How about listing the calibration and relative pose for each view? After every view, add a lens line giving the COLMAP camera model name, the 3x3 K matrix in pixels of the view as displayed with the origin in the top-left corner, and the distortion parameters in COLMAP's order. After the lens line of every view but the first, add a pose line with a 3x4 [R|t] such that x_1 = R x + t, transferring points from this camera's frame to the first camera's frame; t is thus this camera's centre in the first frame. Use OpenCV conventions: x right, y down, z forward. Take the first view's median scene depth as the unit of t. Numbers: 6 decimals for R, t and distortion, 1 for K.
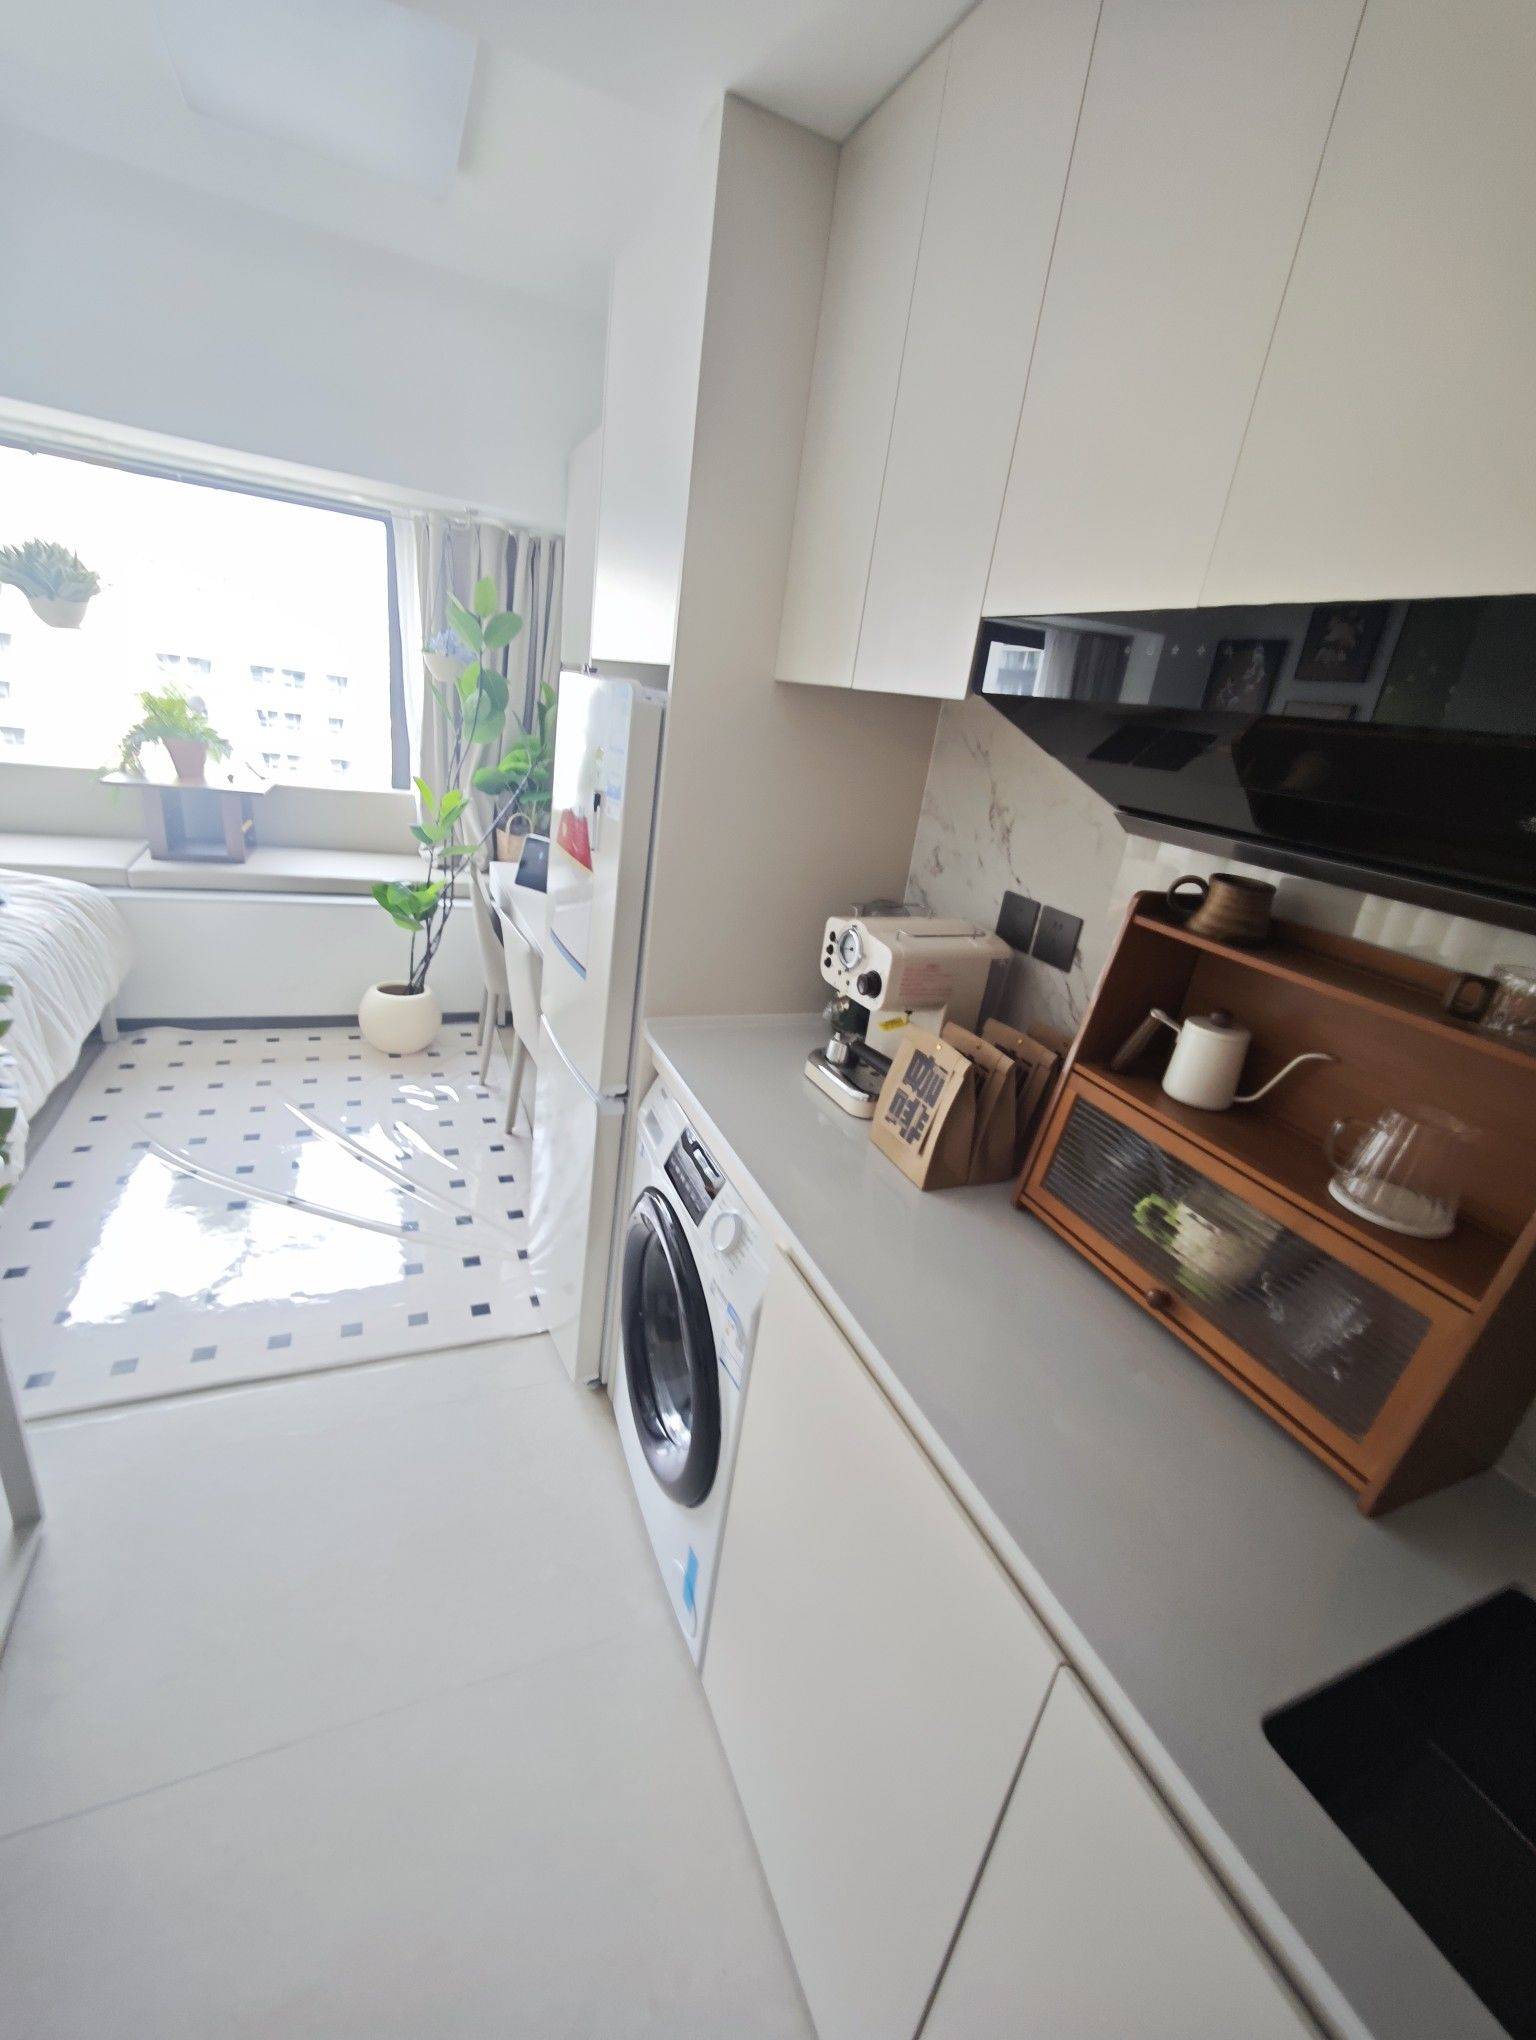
lens RADIAL K [[848.0, 0, 766.6], [0, 848.0, 1024.0], [0, 0, 1]] dist [0.001439, 0.000001]
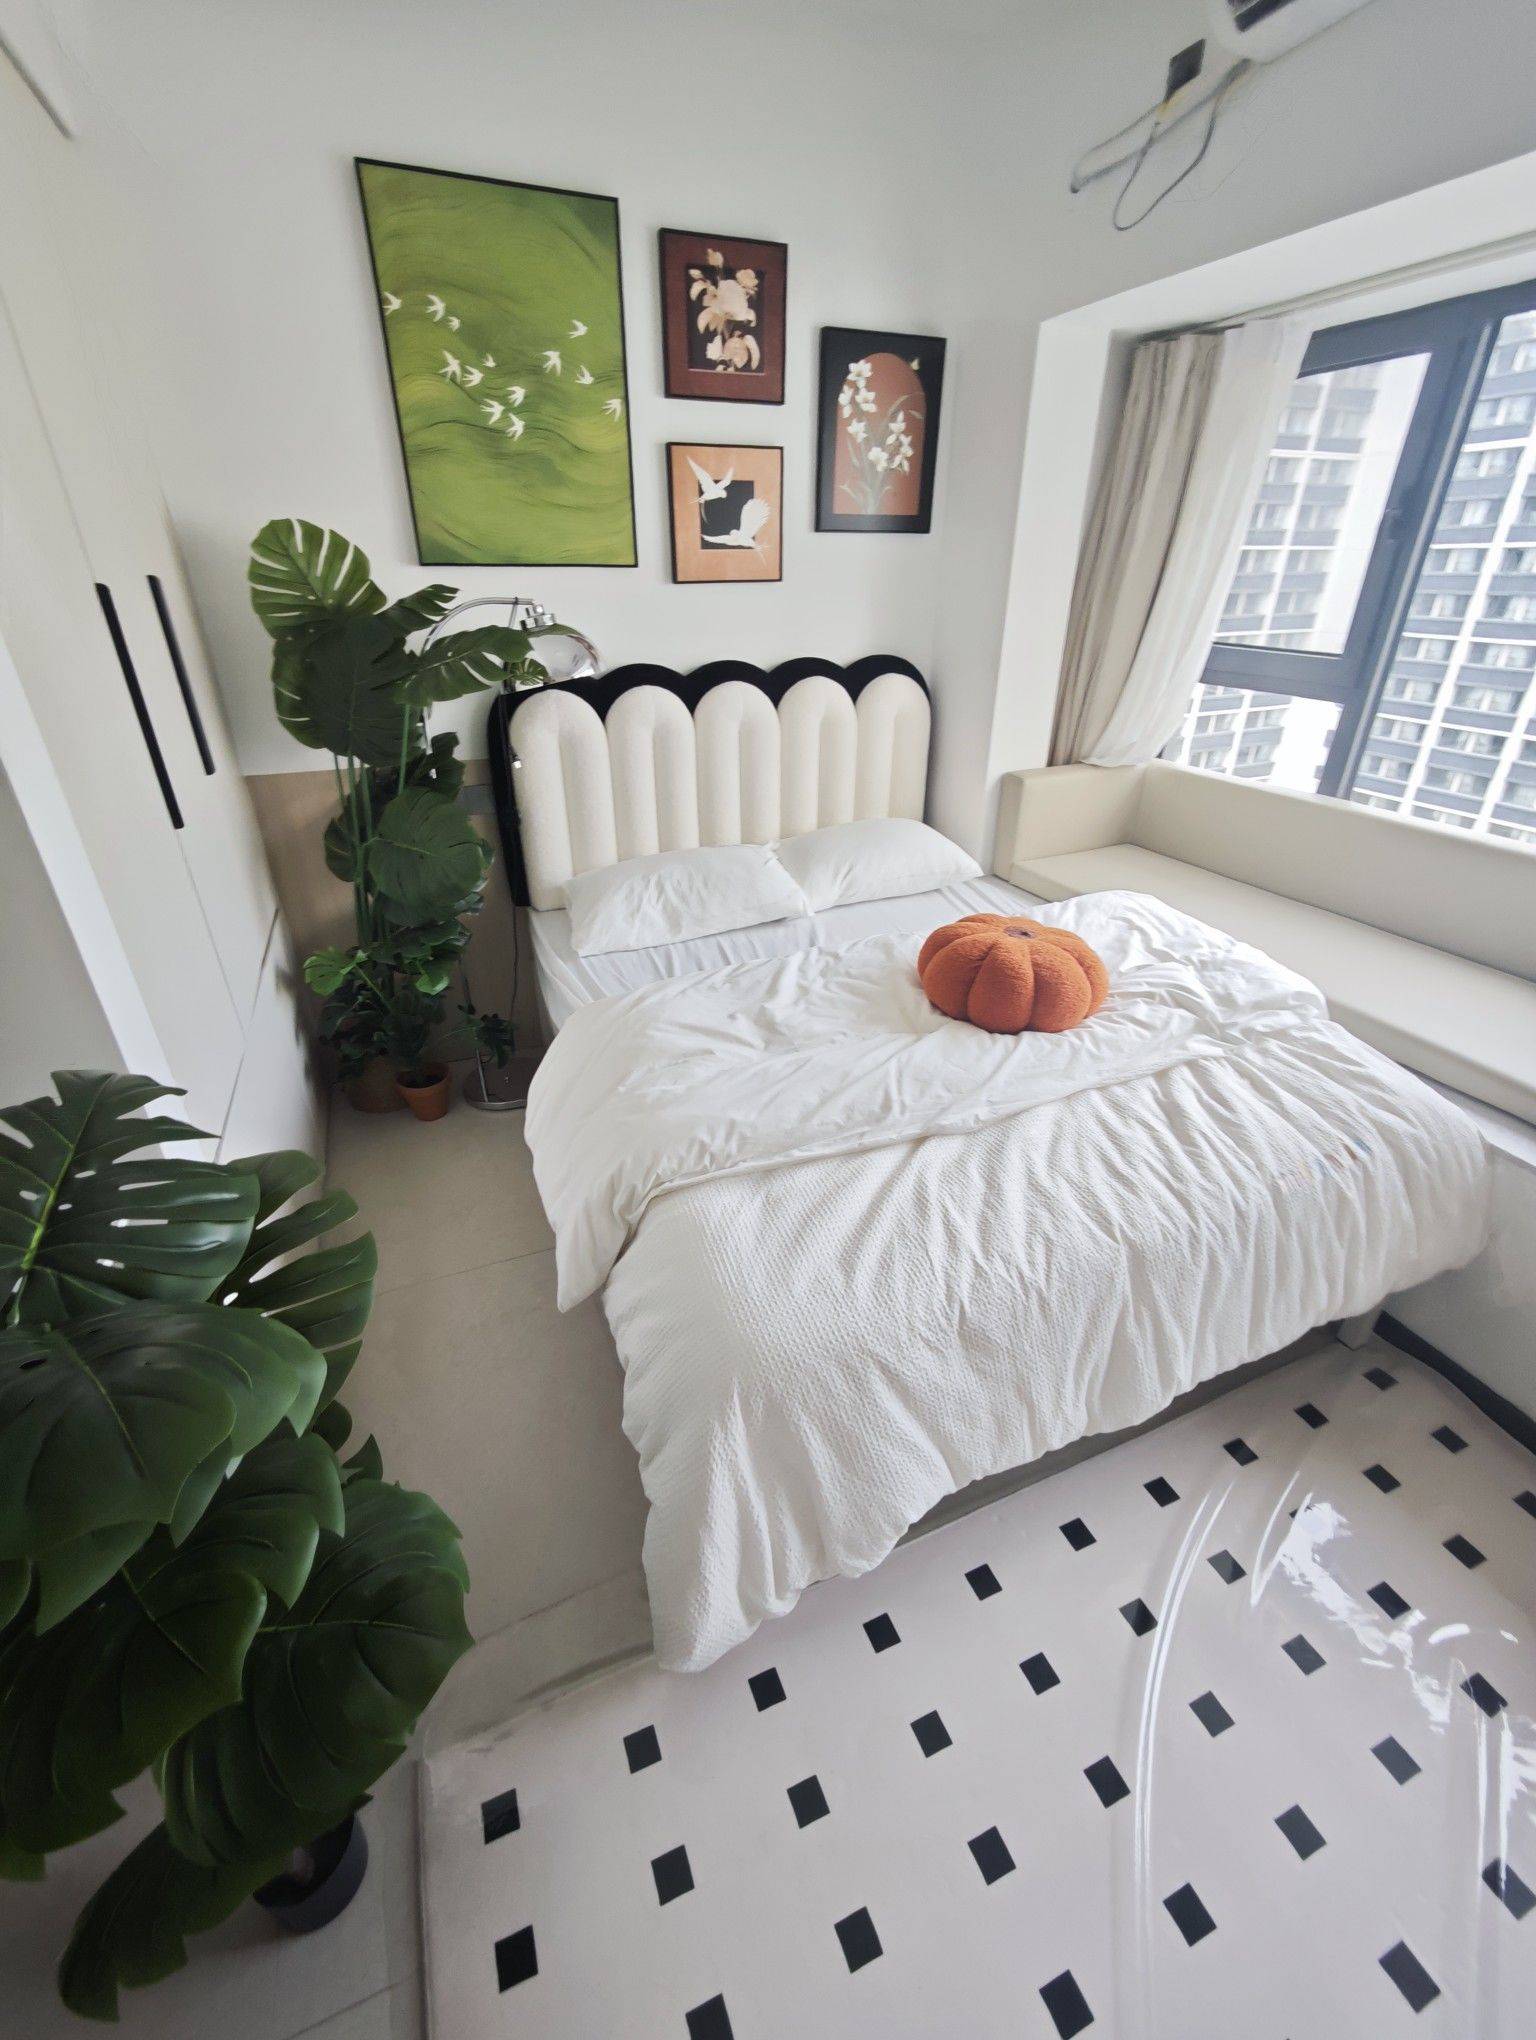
lens RADIAL K [[848.0, 0, 773.3], [0, 848.0, 1019.1], [0, 0, 1]] dist [0.001439, 0.000001]
pose [[-0.012447, 0.355556, -0.934572, -0.290306], [-0.357144, 0.871413, 0.336284, -0.219867], [0.933966, 0.337963, 0.116138, 0.469514]]
